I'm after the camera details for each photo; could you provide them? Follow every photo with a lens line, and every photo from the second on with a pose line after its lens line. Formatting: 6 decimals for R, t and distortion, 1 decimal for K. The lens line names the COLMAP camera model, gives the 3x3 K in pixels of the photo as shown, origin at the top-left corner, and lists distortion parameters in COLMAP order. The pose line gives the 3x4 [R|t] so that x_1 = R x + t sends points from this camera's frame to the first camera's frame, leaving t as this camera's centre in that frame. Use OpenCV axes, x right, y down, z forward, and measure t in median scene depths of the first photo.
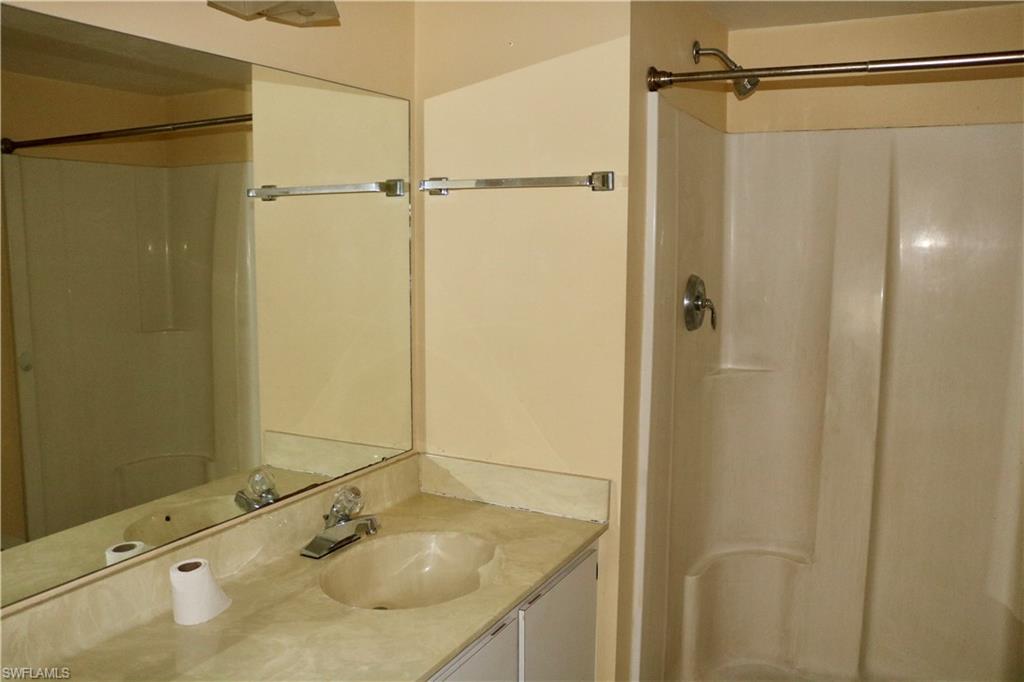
lens RADIAL K [[858.8, 0, 497.0], [0, 858.8, 340.5], [0, 0, 1]] dist [-0.108248, 0.003540]
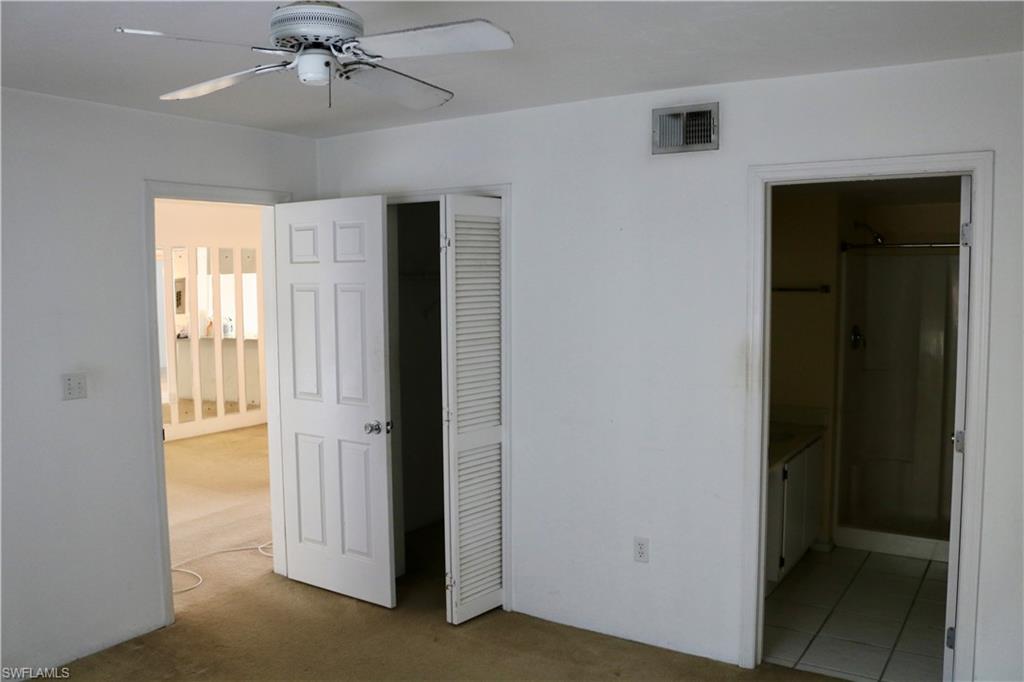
lens RADIAL K [[858.8, 0, 497.0], [0, 858.8, 340.5], [0, 0, 1]] dist [-0.108248, 0.003540]
pose [[0.994125, -0.005329, -0.108108, -0.495069], [0.000294, 0.998917, -0.046535, 0.073164], [0.108239, 0.046230, 0.993049, -1.373394]]
